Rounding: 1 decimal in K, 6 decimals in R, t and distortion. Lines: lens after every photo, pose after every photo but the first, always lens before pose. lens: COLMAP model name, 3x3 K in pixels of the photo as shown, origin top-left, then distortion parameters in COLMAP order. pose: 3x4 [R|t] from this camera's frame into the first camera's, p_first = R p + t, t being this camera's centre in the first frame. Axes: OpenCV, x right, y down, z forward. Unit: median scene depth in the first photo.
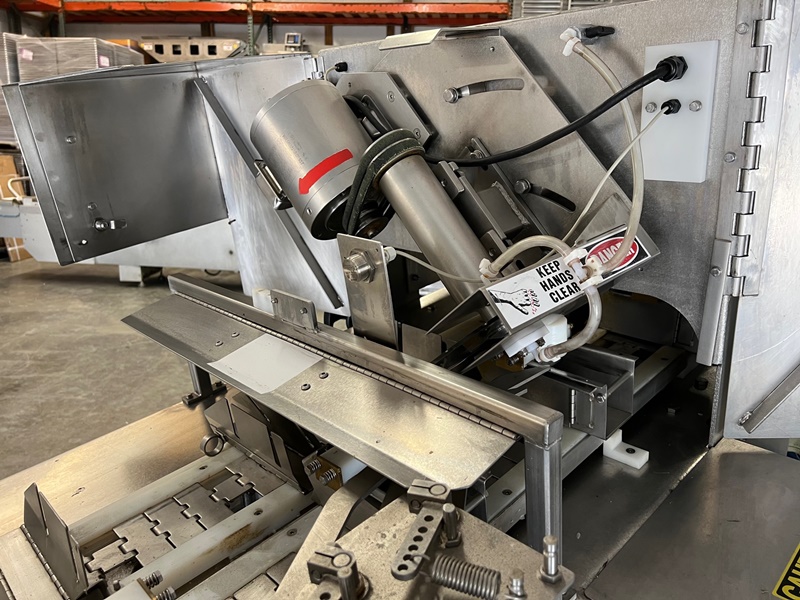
lens RADIAL K [[602.8, 0, 401.6], [0, 602.8, 301.6], [0, 0, 1]] dist [-0.007169, -0.001635]
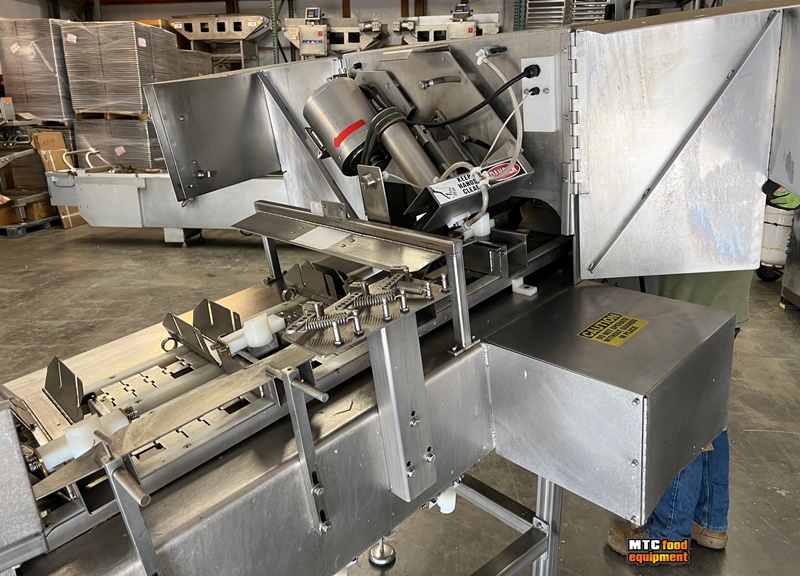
lens RADIAL K [[618.6, 0, 401.1], [0, 618.6, 287.9], [0, 0, 1]] dist [0.012077, -0.017196]
pose [[0.998870, -0.022206, -0.042014, 0.072936], [0.023317, 0.999386, 0.026140, 0.157603], [0.041408, -0.027090, 0.998775, -0.665941]]
